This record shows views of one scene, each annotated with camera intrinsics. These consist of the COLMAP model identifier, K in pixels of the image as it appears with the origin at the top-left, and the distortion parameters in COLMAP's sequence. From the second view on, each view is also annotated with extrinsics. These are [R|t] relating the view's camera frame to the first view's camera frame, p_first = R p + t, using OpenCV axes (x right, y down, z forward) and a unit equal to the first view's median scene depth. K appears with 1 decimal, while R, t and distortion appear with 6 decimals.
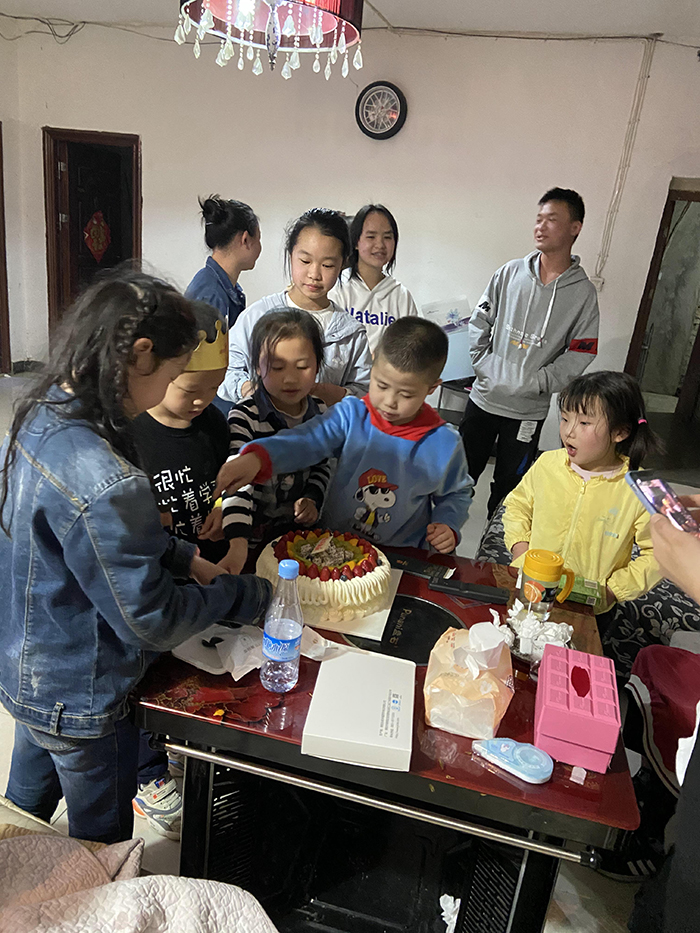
lens RADIAL K [[701.4, 0, 350.0], [0, 701.4, 466.5], [0, 0, 1]] dist [-0.001451, -0.000380]
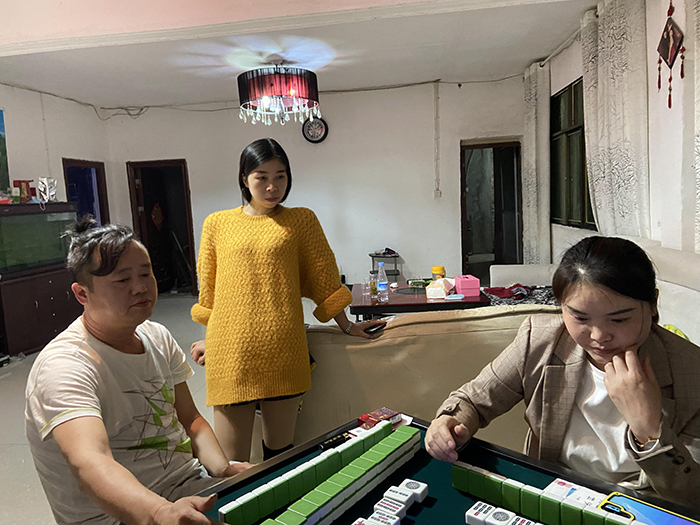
lens RADIAL K [[527.0, 0, 346.1], [0, 527.0, 258.4], [0, 0, 1]] dist [0.114493, -0.154613]
pose [[0.971522, -0.175899, 0.158762, -0.157716], [0.204300, 0.961229, -0.185203, 0.127069], [-0.120030, 0.212364, 0.969791, -0.359430]]
